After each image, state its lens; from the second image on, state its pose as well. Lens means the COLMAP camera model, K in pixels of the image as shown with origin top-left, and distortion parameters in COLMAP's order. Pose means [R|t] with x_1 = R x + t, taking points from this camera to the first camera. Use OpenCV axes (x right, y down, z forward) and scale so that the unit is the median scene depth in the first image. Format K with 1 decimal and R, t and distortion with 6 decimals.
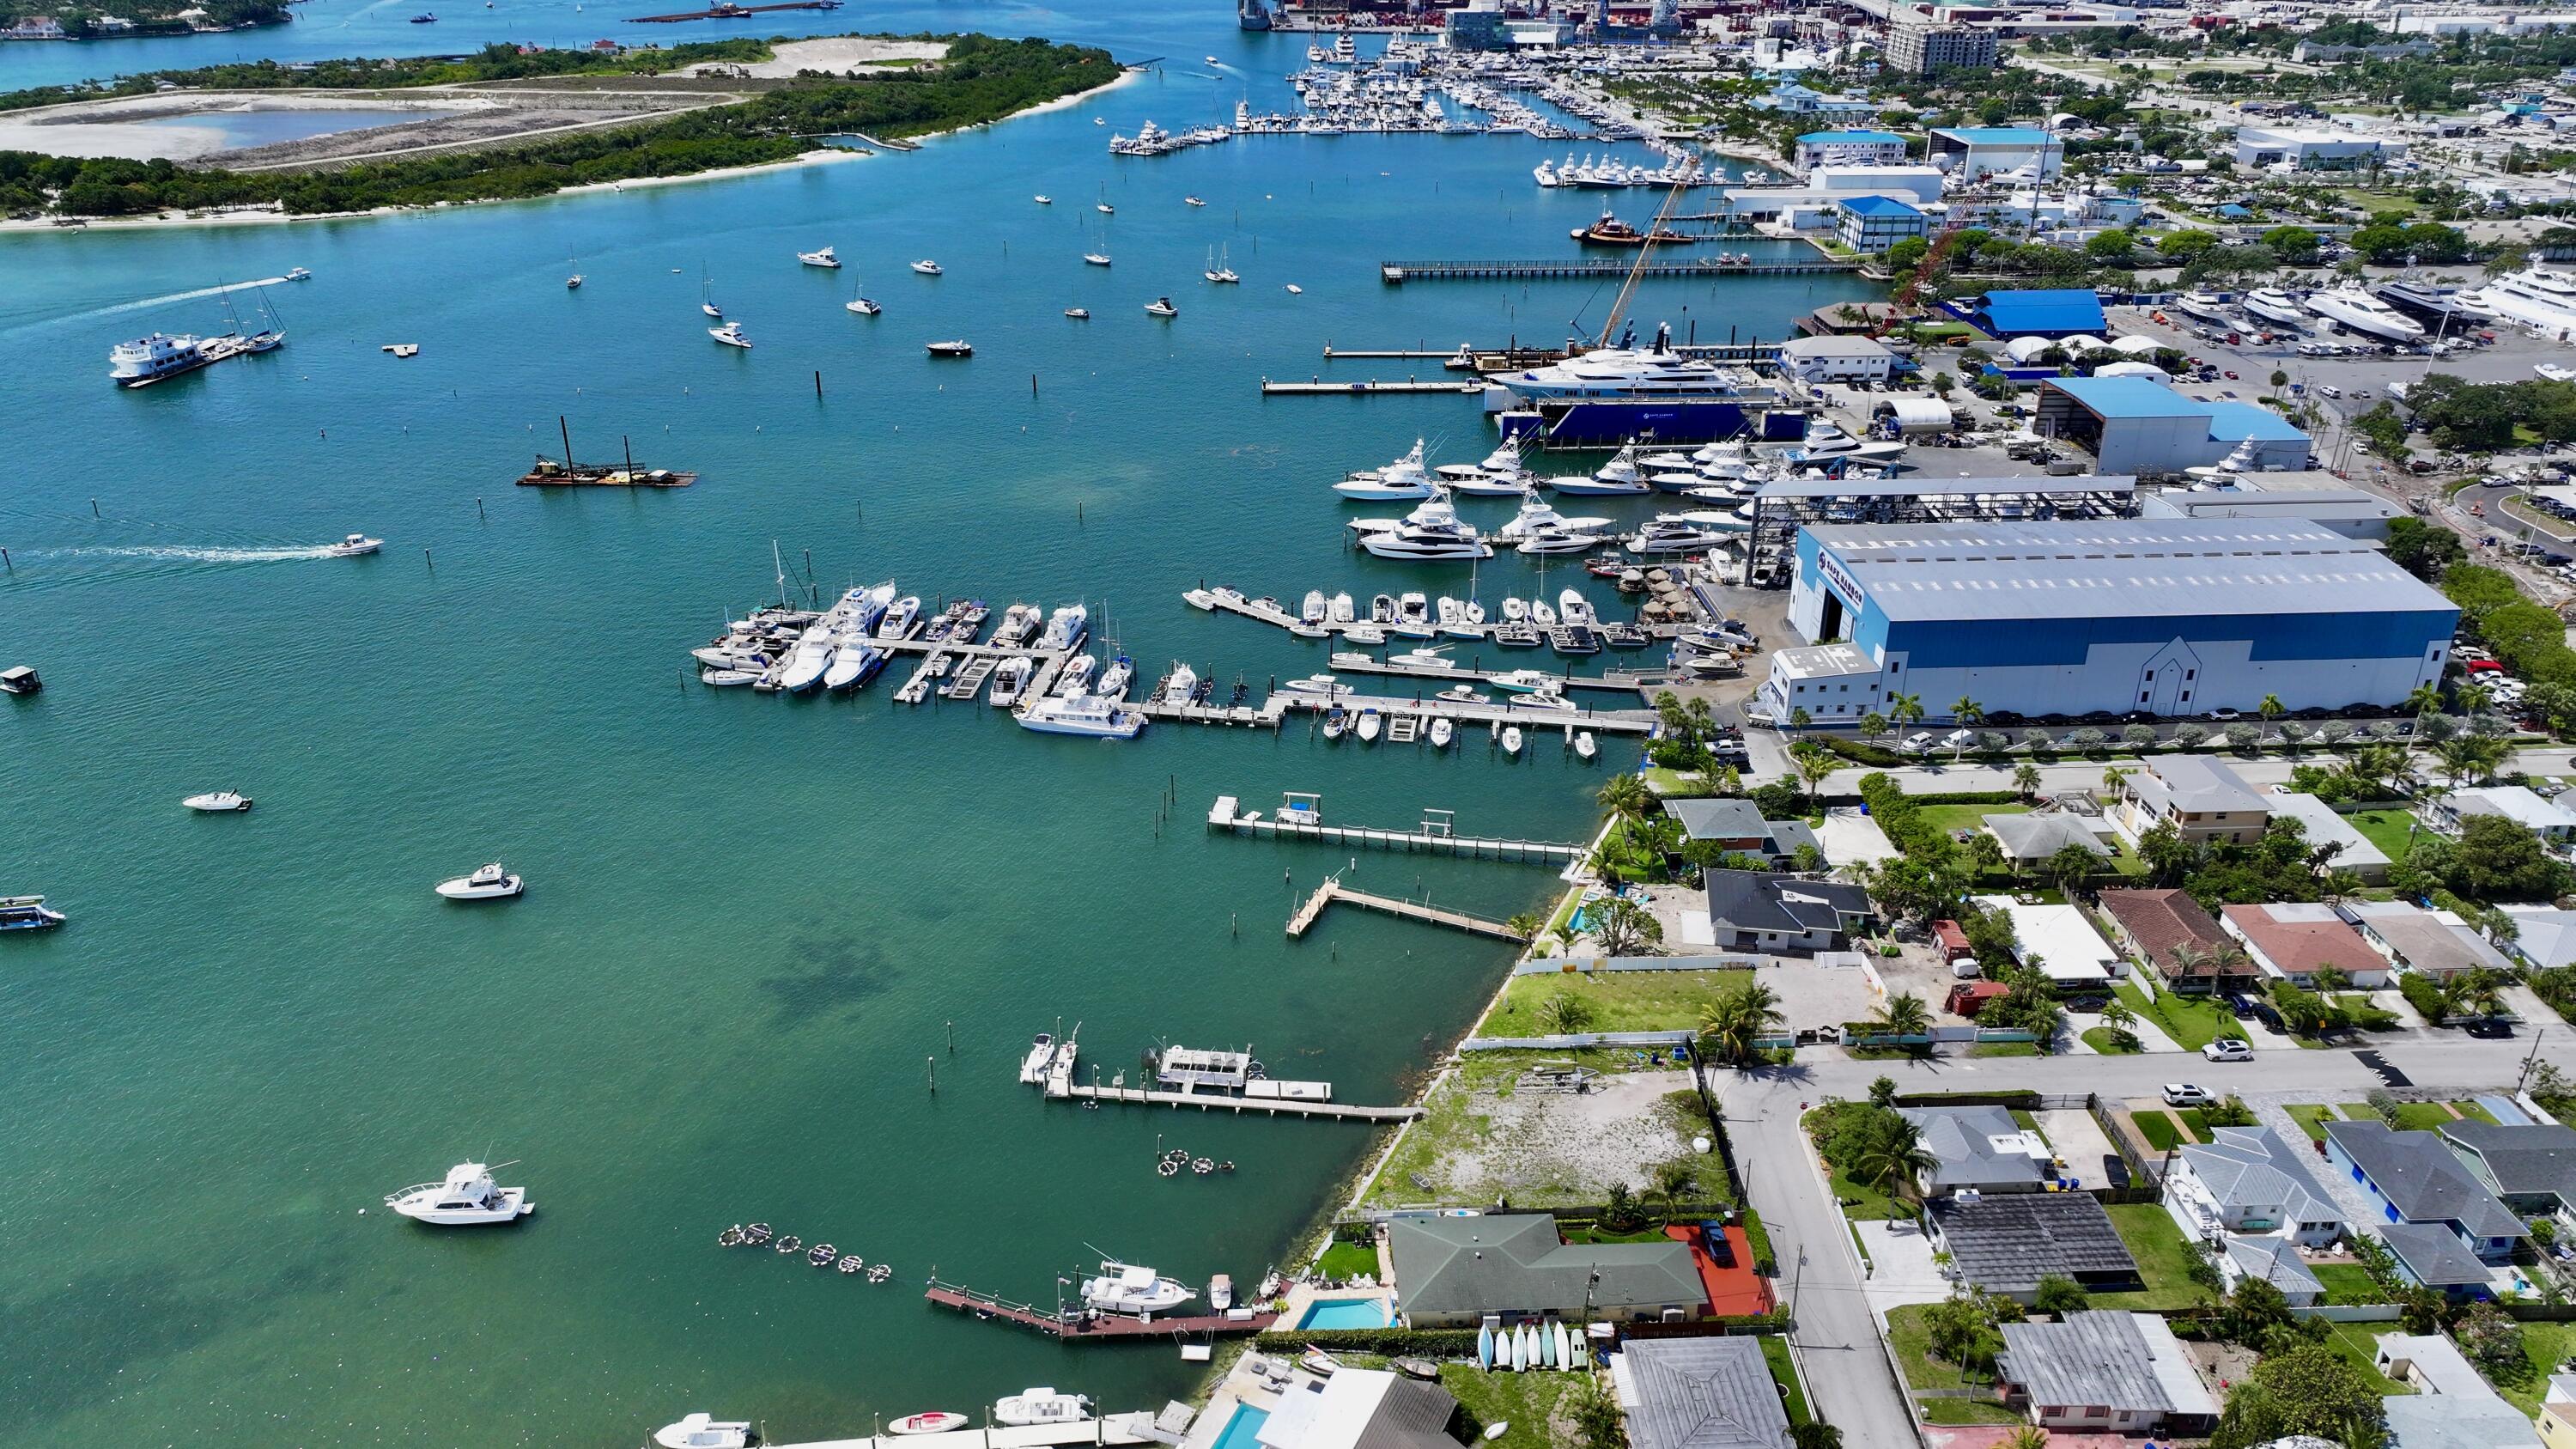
lens RADIAL K [[1807.3, 0, 1299.9], [0, 1807.3, 710.7], [0, 0, 1]] dist [0.007103, 0.008924]
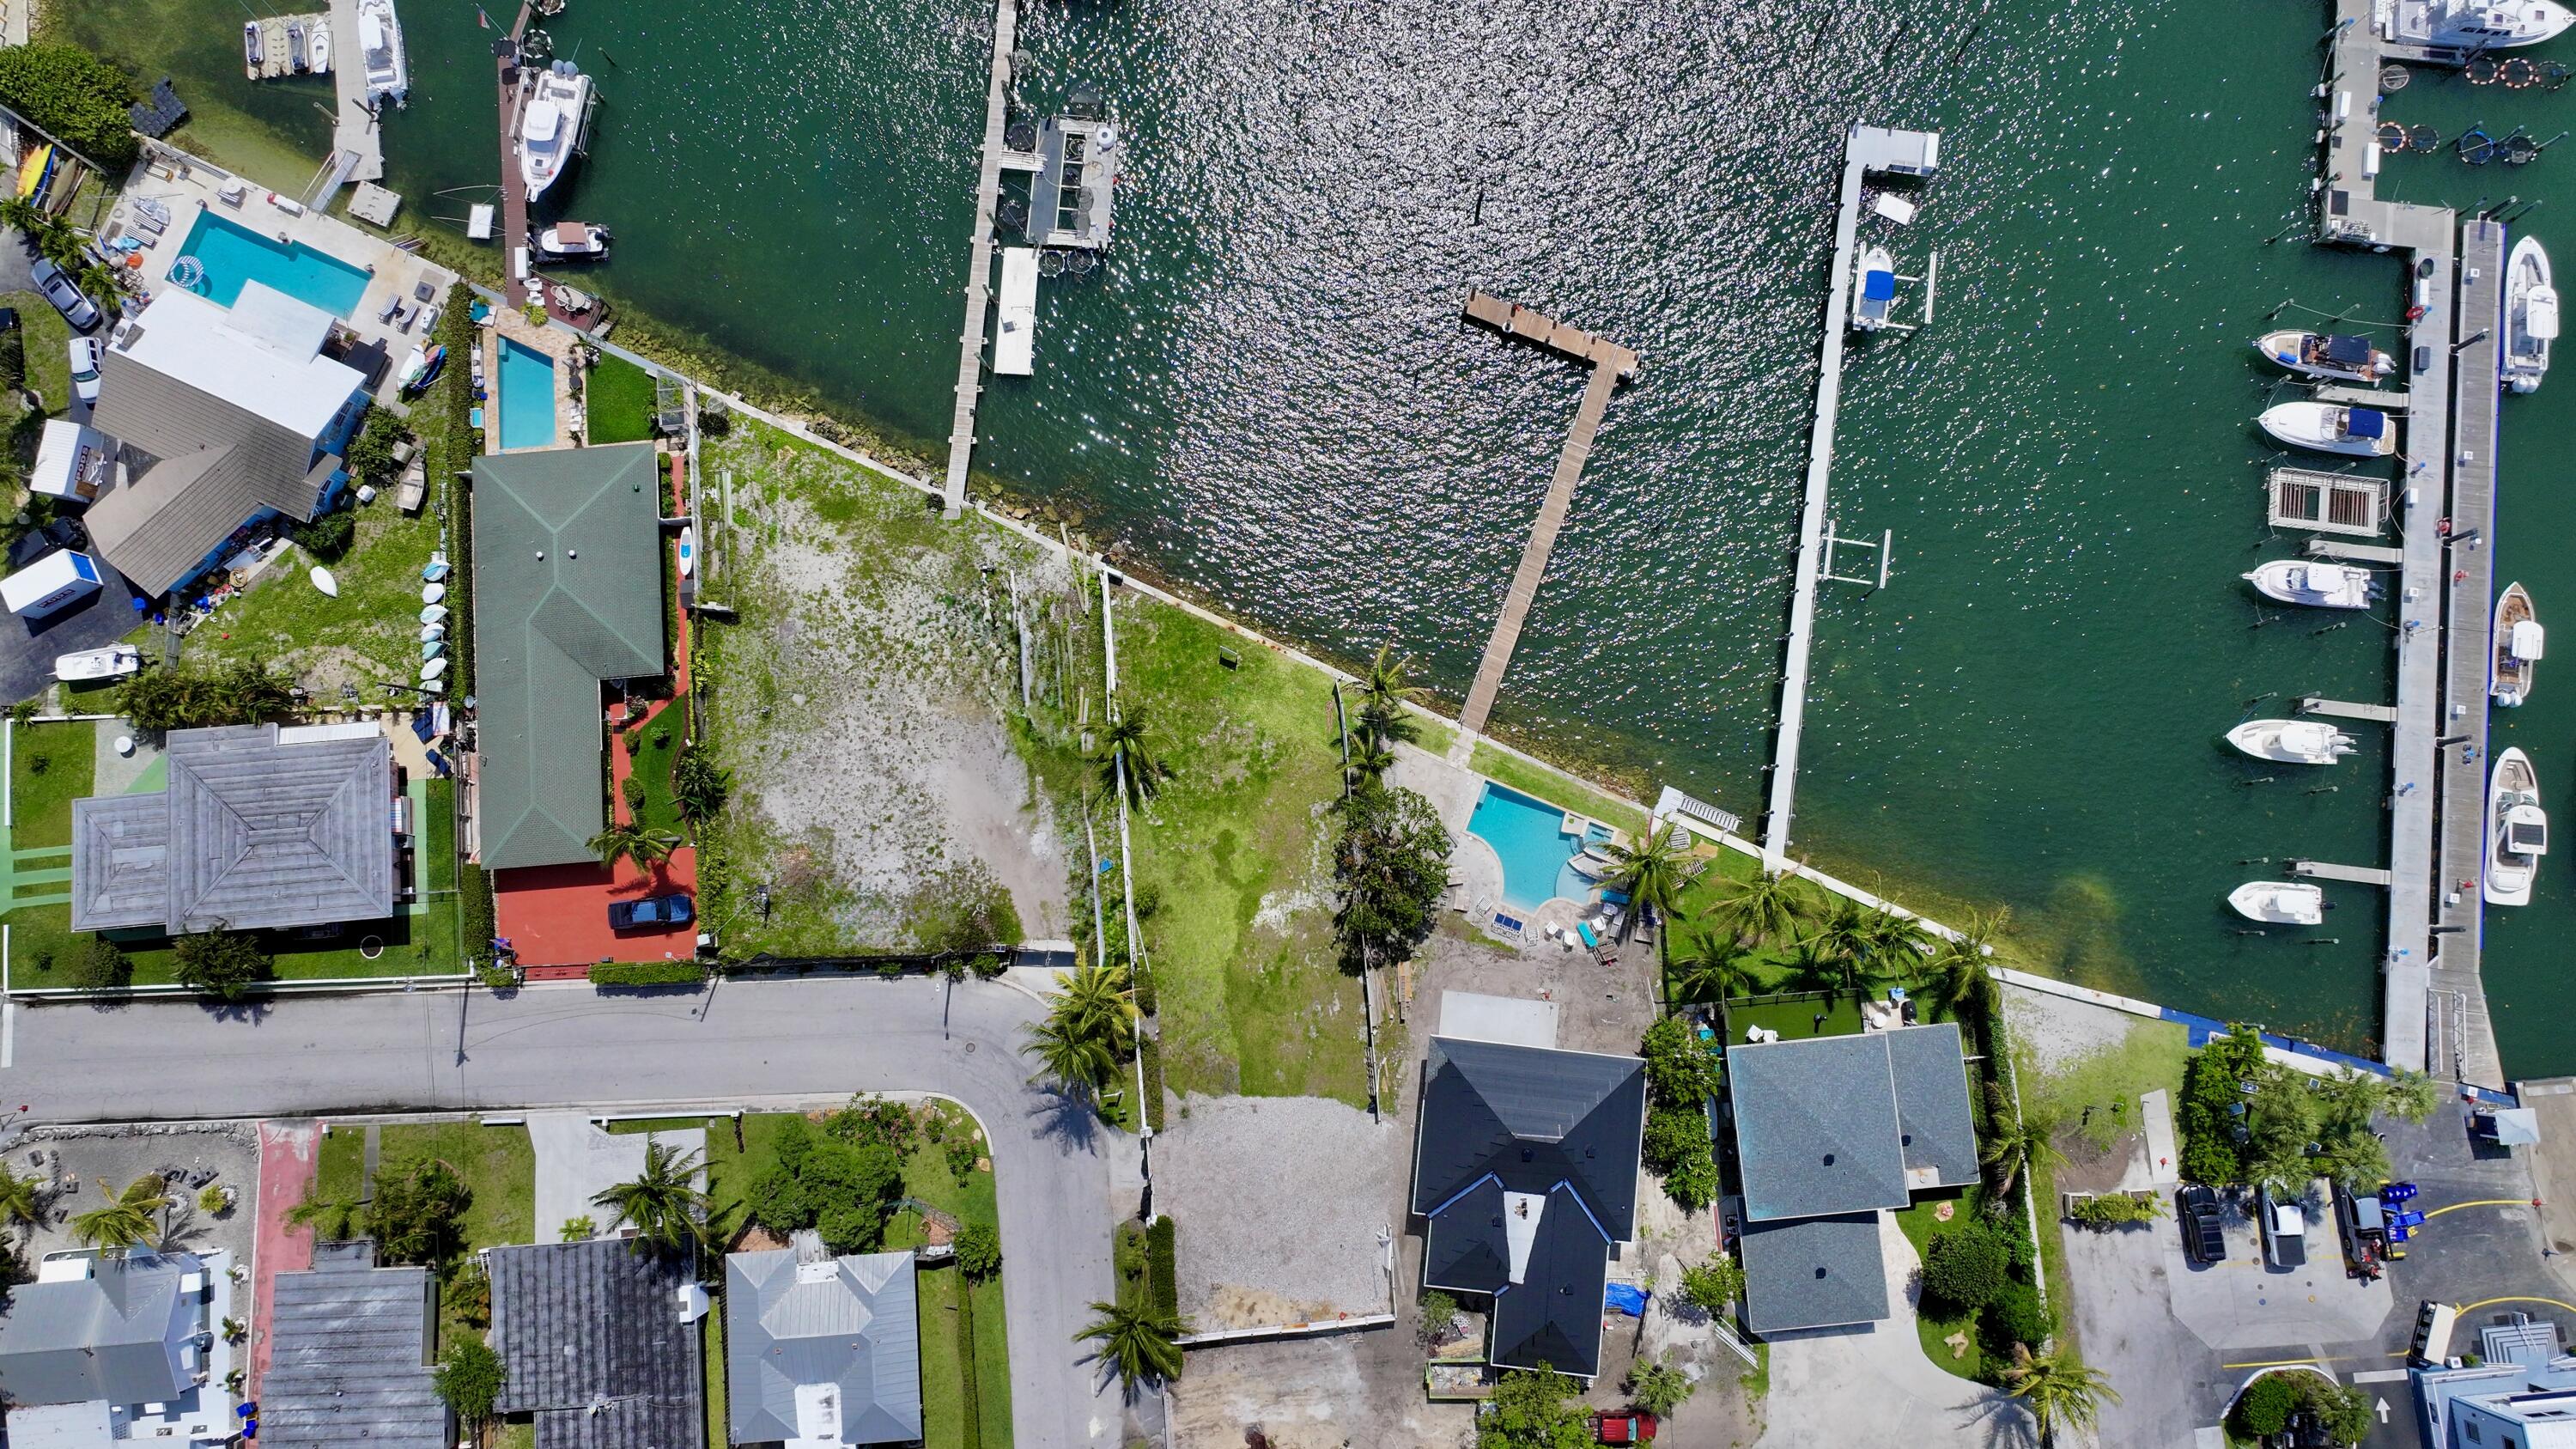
lens RADIAL K [[1807.3, 0, 1299.9], [0, 1807.3, 710.7], [0, 0, 1]] dist [0.007103, 0.008924]
pose [[0.036319, 0.989673, -0.138666, 0.150635], [-0.425050, 0.140879, 0.894140, -0.258238], [0.904441, 0.026465, 0.425777, 0.541343]]
